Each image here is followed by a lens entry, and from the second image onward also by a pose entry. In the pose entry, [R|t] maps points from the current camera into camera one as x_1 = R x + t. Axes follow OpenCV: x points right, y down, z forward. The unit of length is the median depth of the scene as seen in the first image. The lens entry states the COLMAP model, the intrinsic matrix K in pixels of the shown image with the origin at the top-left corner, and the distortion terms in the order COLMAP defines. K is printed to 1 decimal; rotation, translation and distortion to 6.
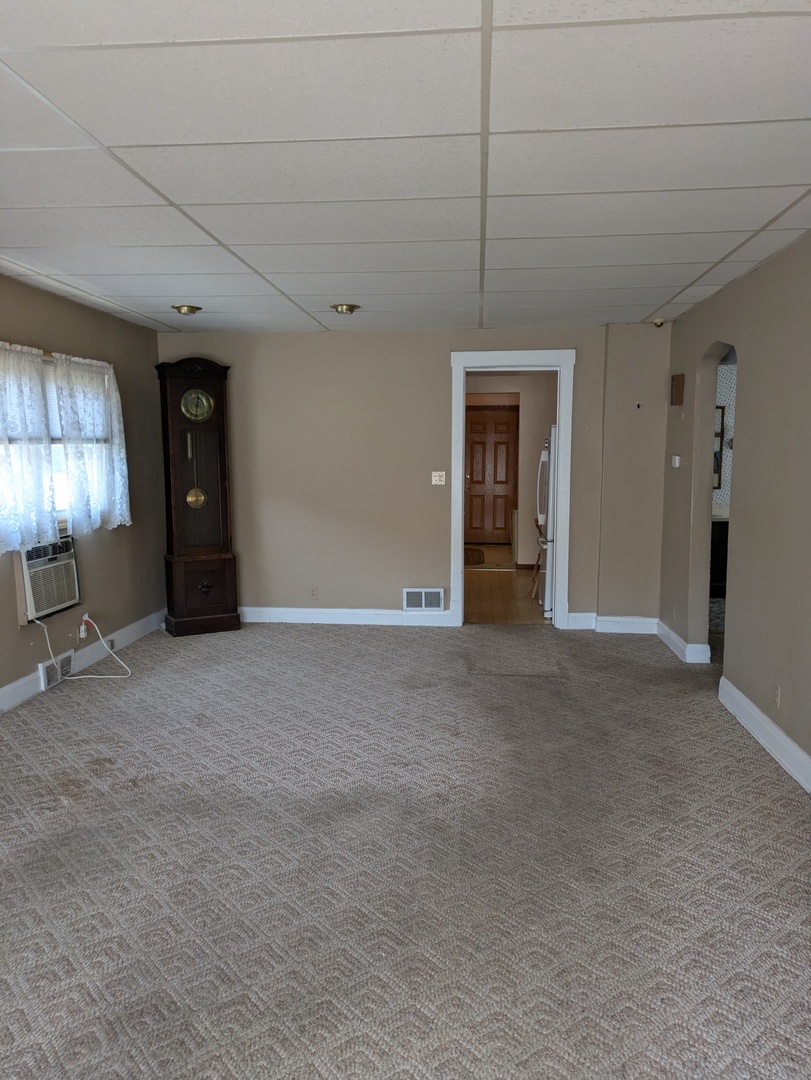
lens RADIAL K [[808.3, 0, 406.0], [0, 808.3, 541.8], [0, 0, 1]] dist [0.057103, -0.019728]
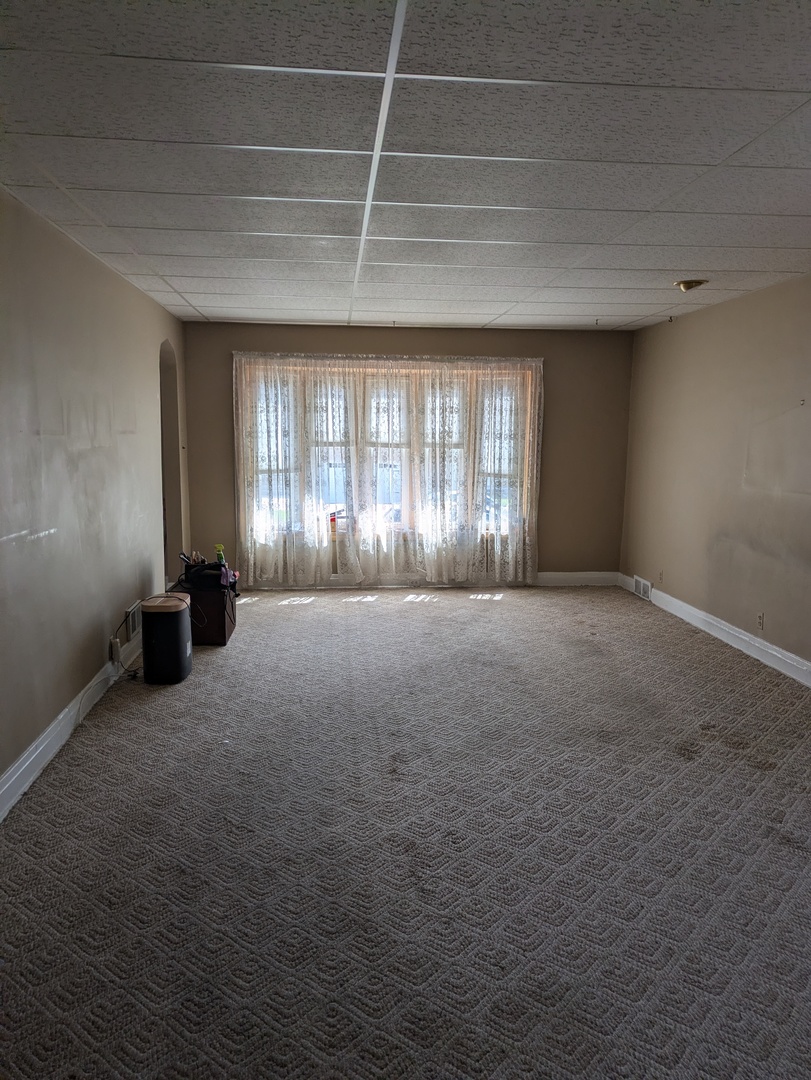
lens RADIAL K [[808.3, 0, 406.7], [0, 808.3, 541.1], [0, 0, 1]] dist [0.057103, -0.019728]
pose [[-0.983667, 0.016833, -0.179208, 0.202332], [-0.026407, 0.971348, 0.236188, -0.198659], [0.178050, 0.237063, -0.955039, 1.771958]]
